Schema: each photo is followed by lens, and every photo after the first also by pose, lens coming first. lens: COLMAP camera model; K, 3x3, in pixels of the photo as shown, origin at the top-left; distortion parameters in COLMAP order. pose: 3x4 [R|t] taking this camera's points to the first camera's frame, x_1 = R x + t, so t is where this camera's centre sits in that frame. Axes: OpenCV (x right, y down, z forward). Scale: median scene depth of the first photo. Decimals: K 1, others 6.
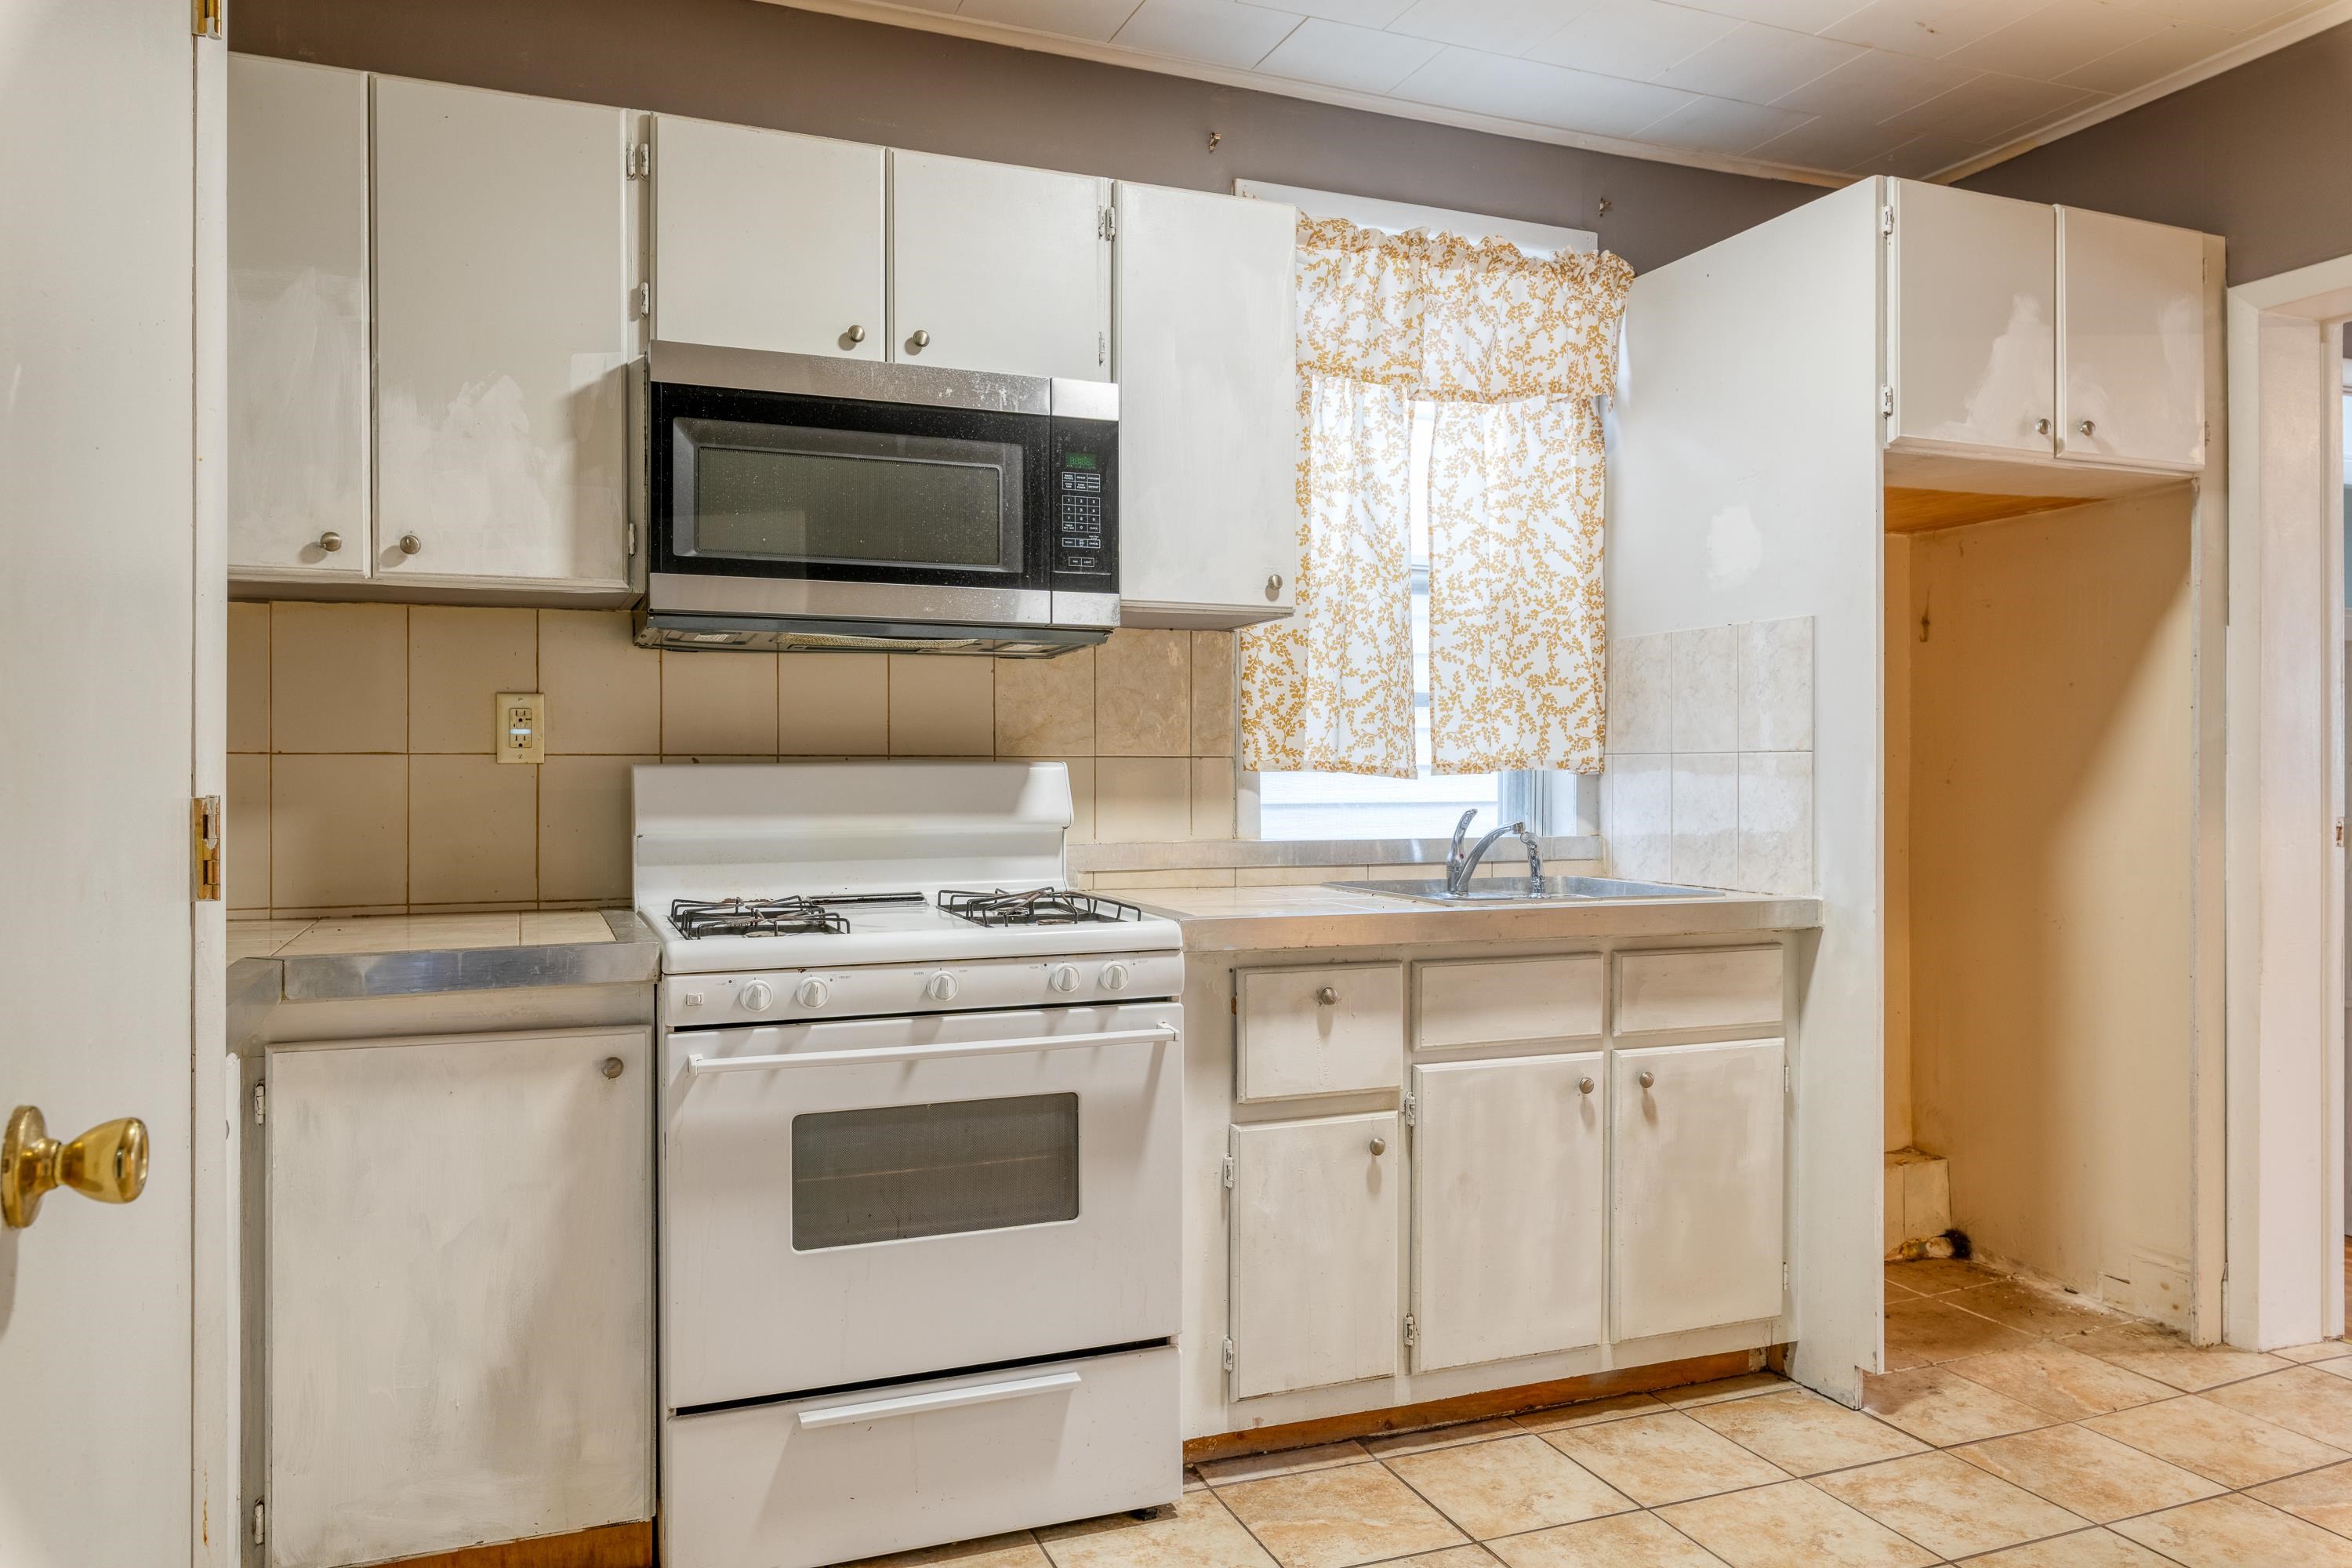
lens RADIAL K [[1690.6, 0, 1175.9], [0, 1690.6, 780.5], [0, 0, 1]] dist [0.004074, 0.000694]
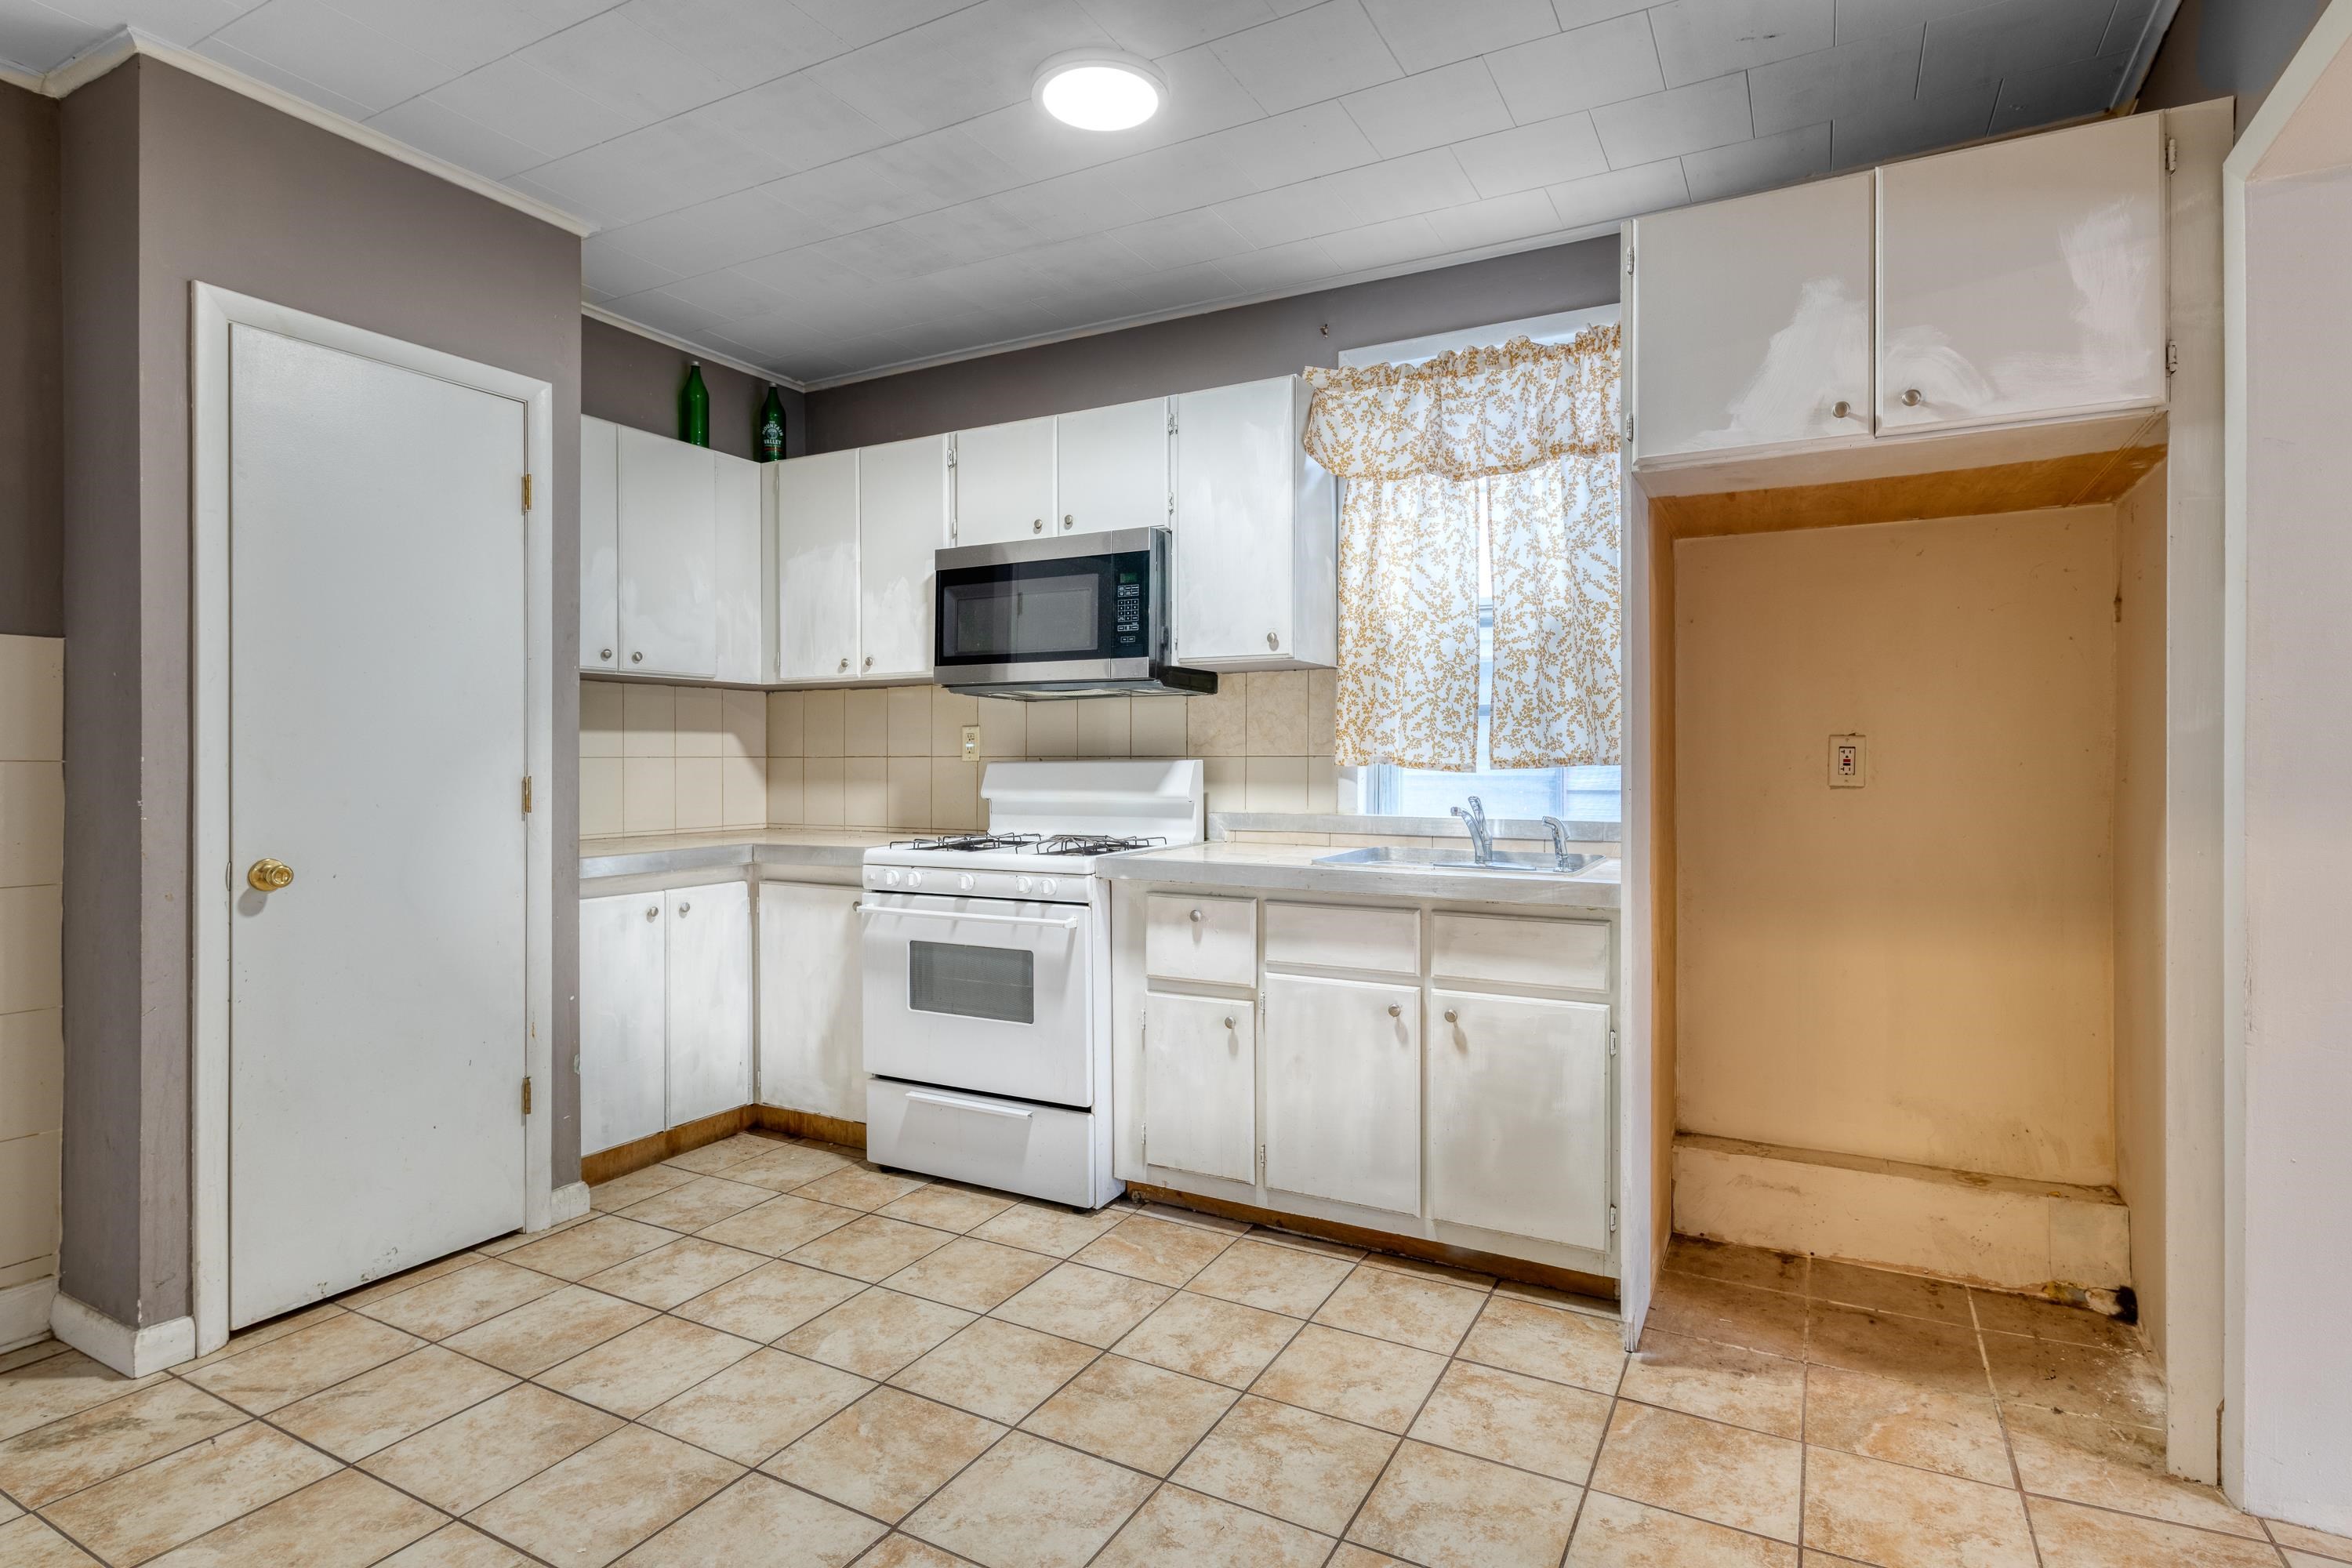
lens RADIAL K [[1192.8, 0, 1171.1], [0, 1192.8, 773.4], [0, 0, 1]] dist [0.005750, 0.000138]
pose [[0.623598, 0.009051, -0.781693, 0.851722], [-0.003627, 0.999956, 0.008685, -0.008604], [0.781737, -0.002581, 0.623603, 0.297716]]
